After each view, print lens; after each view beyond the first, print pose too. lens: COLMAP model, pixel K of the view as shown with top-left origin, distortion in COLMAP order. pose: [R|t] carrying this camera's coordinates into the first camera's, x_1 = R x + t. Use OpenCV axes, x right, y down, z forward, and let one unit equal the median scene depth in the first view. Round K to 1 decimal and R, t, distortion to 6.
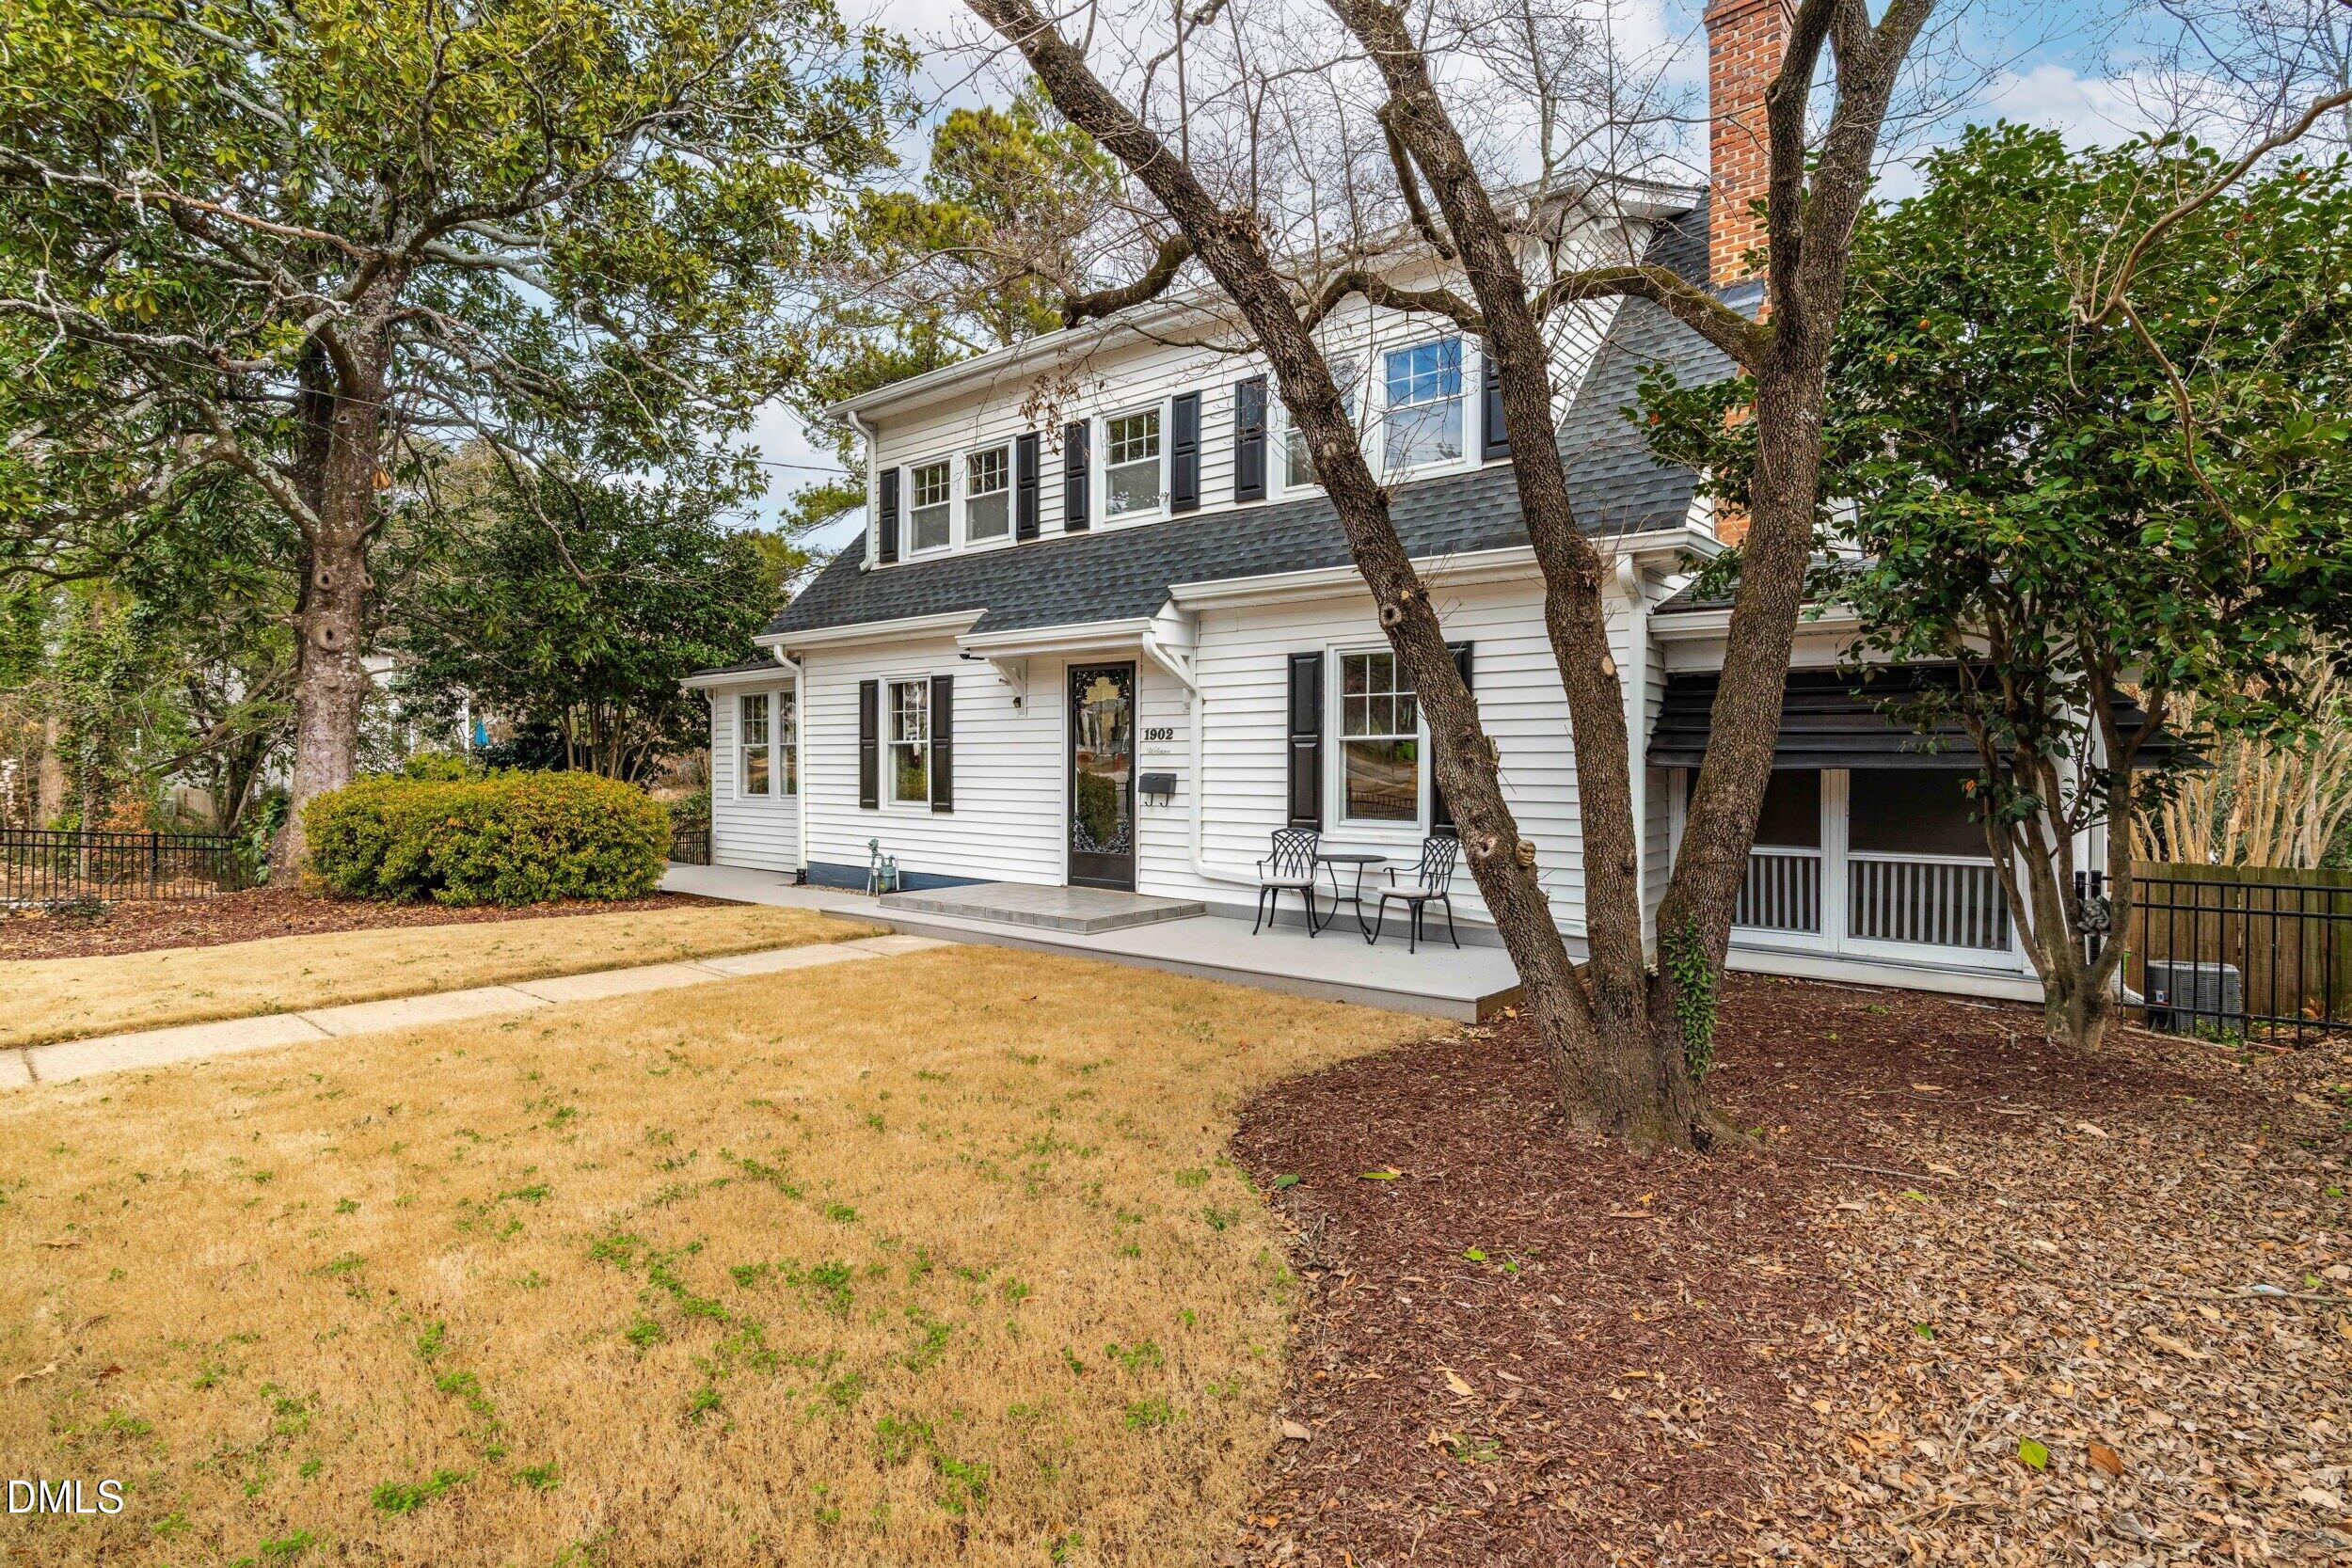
lens RADIAL K [[1193.9, 0, 1176.0], [0, 1193.9, 784.0], [0, 0, 1]] dist [0.000096, 0.000010]
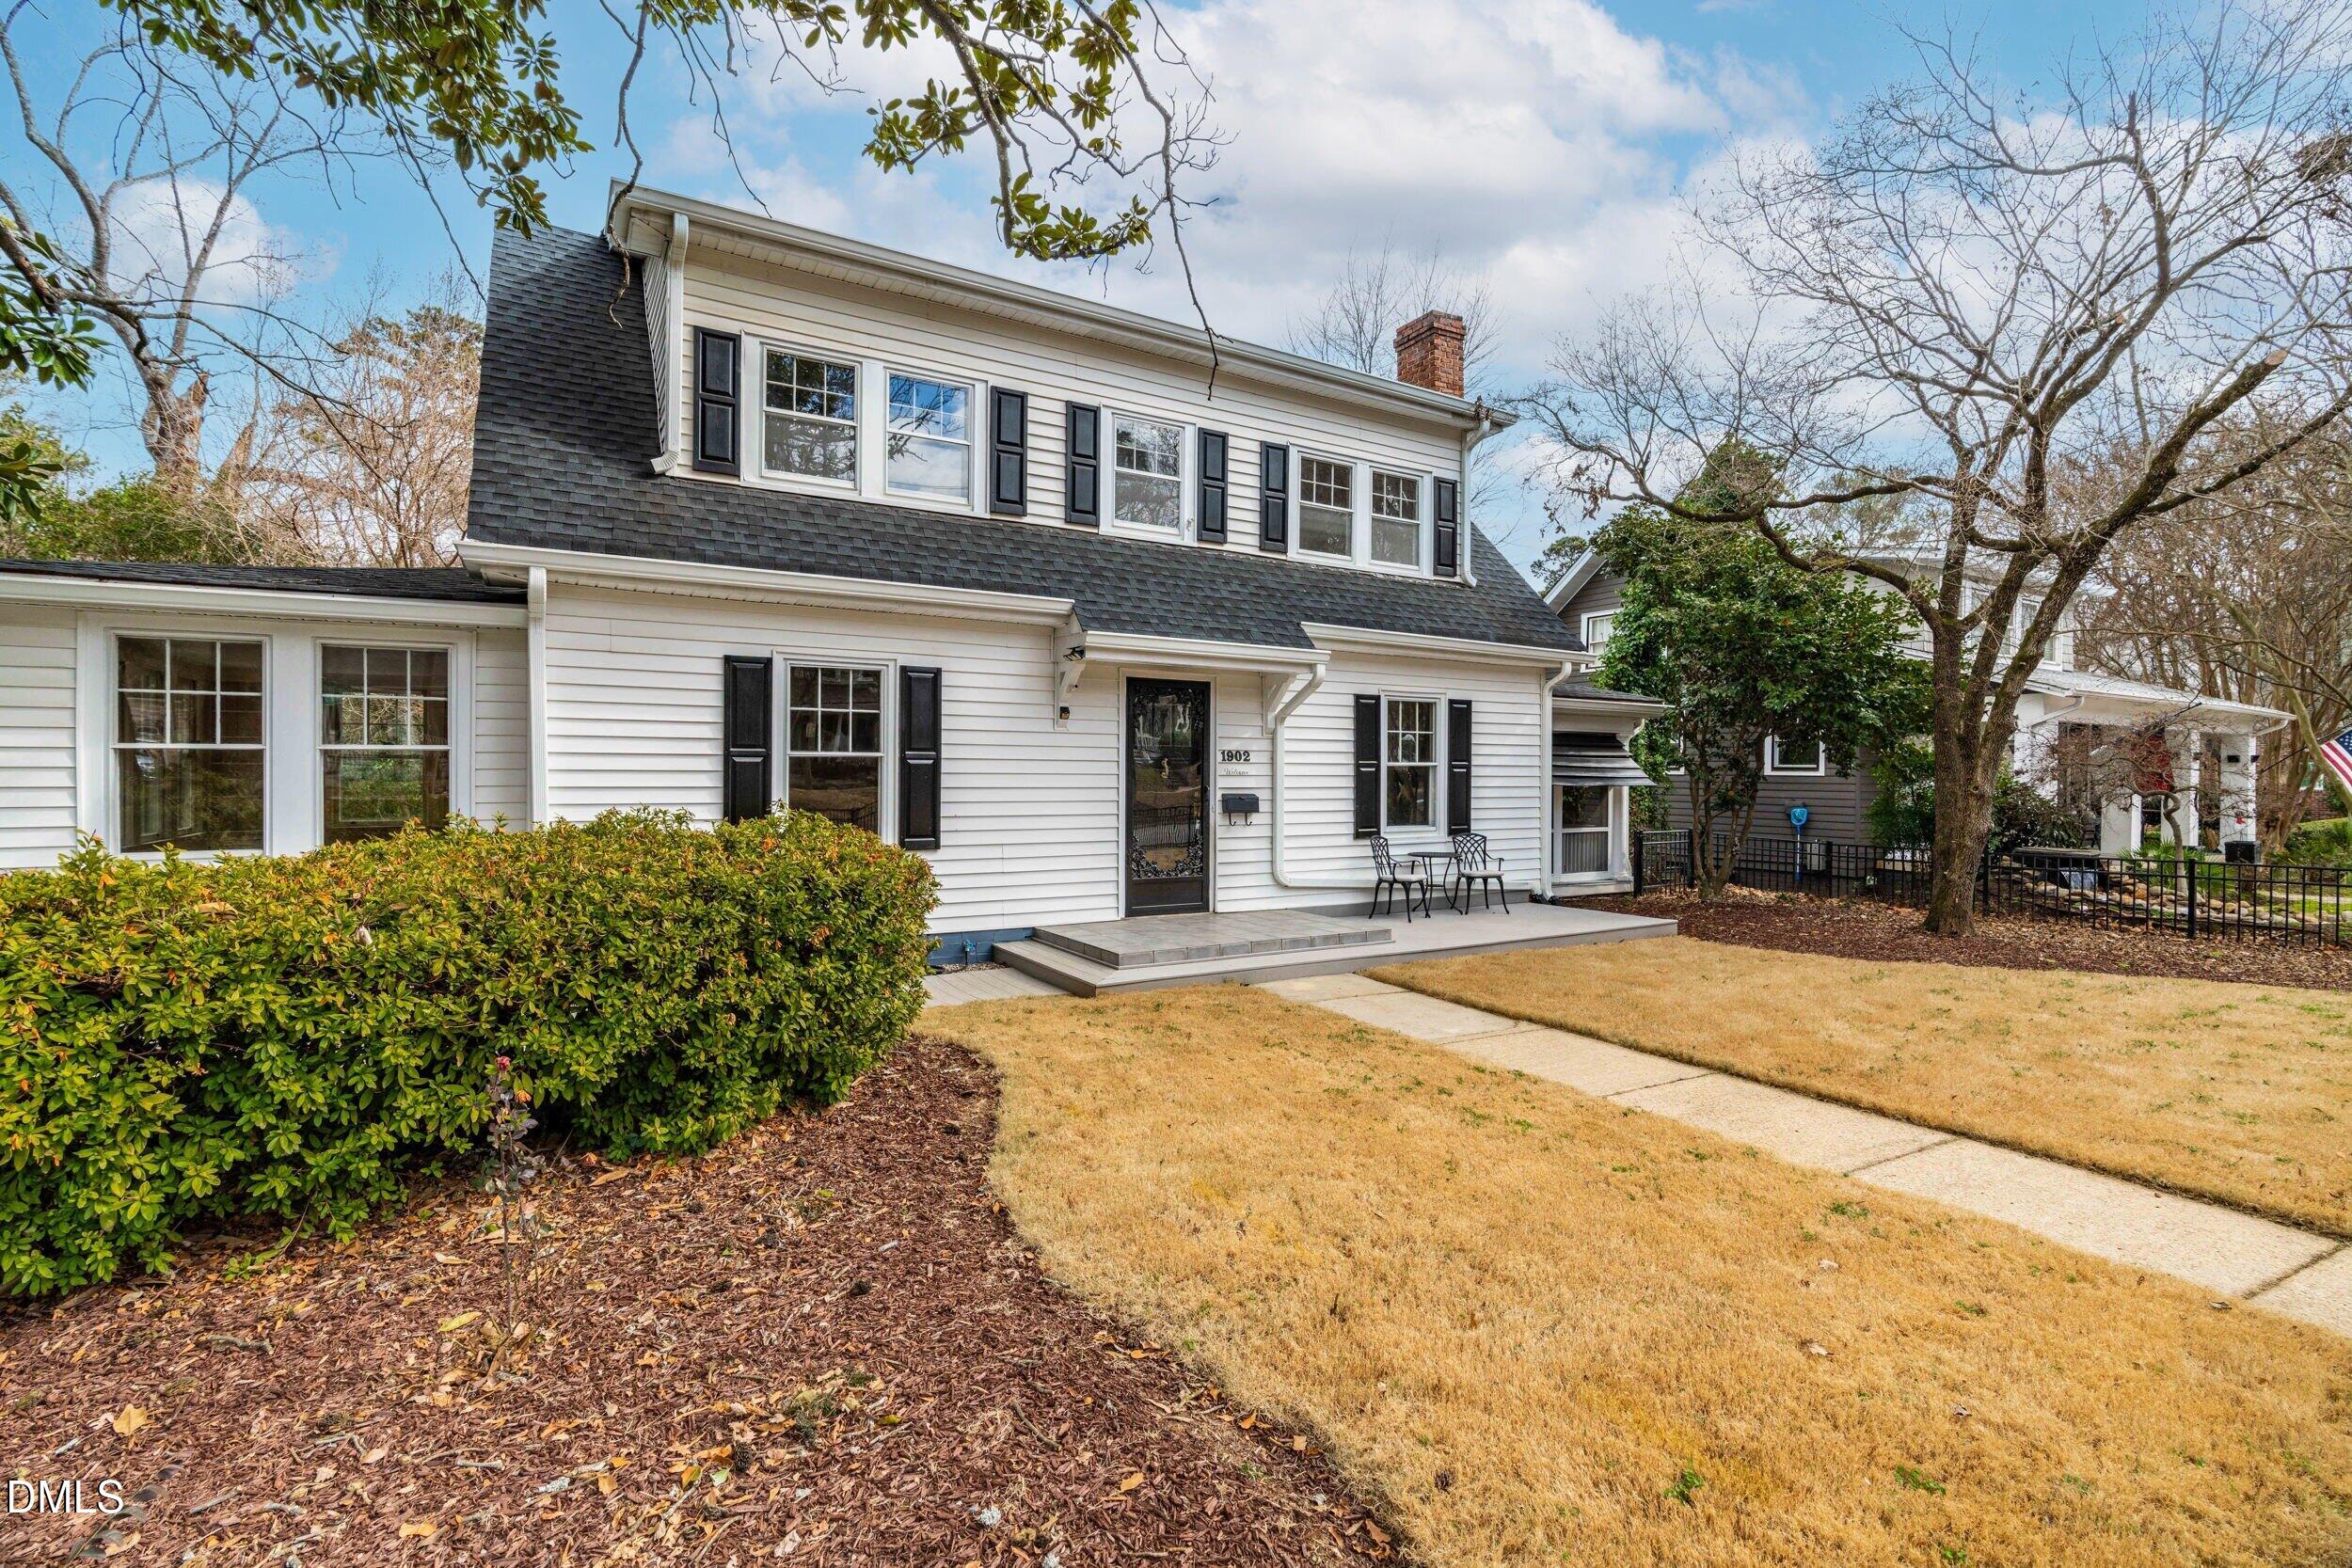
lens RADIAL K [[1026.7, 0, 1176.0], [0, 1026.7, 784.0], [0, 0, 1]] dist [-0.004109, -0.000624]
pose [[0.343751, -0.006922, 0.939035, -0.848976], [0.013439, 0.999907, 0.002451, -0.019724], [-0.938965, 0.011777, 0.343812, 0.723346]]
